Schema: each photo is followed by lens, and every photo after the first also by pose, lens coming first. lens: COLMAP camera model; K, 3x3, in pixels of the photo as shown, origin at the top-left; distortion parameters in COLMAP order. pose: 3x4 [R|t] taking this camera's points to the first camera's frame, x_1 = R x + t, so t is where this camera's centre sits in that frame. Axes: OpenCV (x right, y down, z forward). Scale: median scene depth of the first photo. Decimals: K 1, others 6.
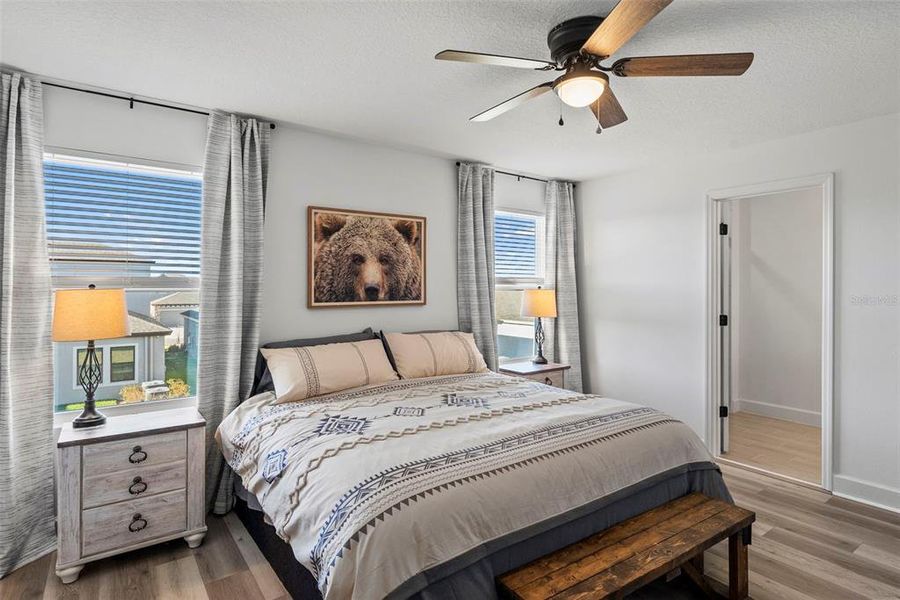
lens RADIAL K [[477.3, 0, 451.6], [0, 477.3, 283.4], [0, 0, 1]] dist [0.000465, 0.000009]
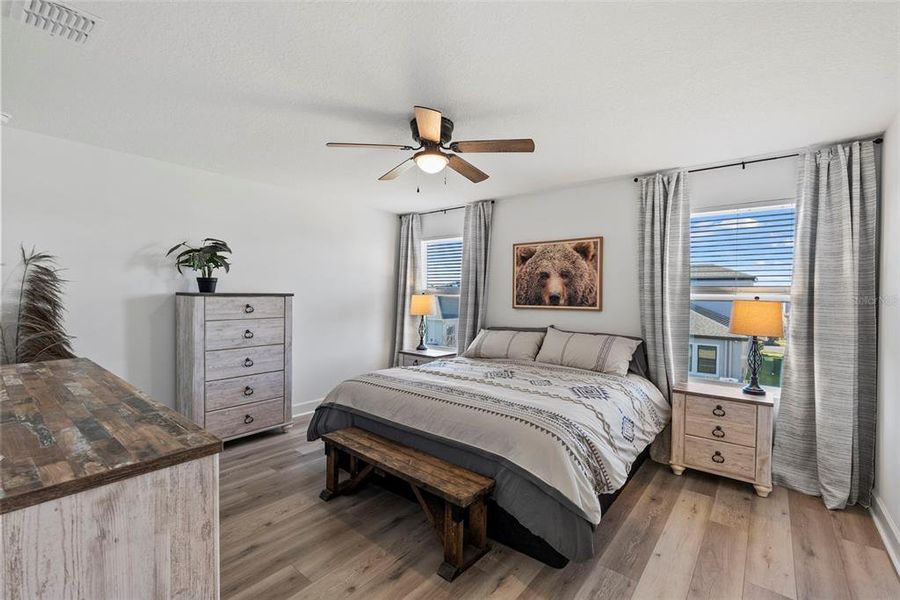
lens RADIAL K [[397.7, 0, 450.0], [0, 397.7, 300.0], [0, 0, 1]] dist [-0.000765, -0.000047]
pose [[0.255624, 0.014488, -0.966668, 0.836759], [-0.006405, 0.999891, 0.013292, 0.007091], [0.966755, 0.002794, 0.255689, 0.411366]]
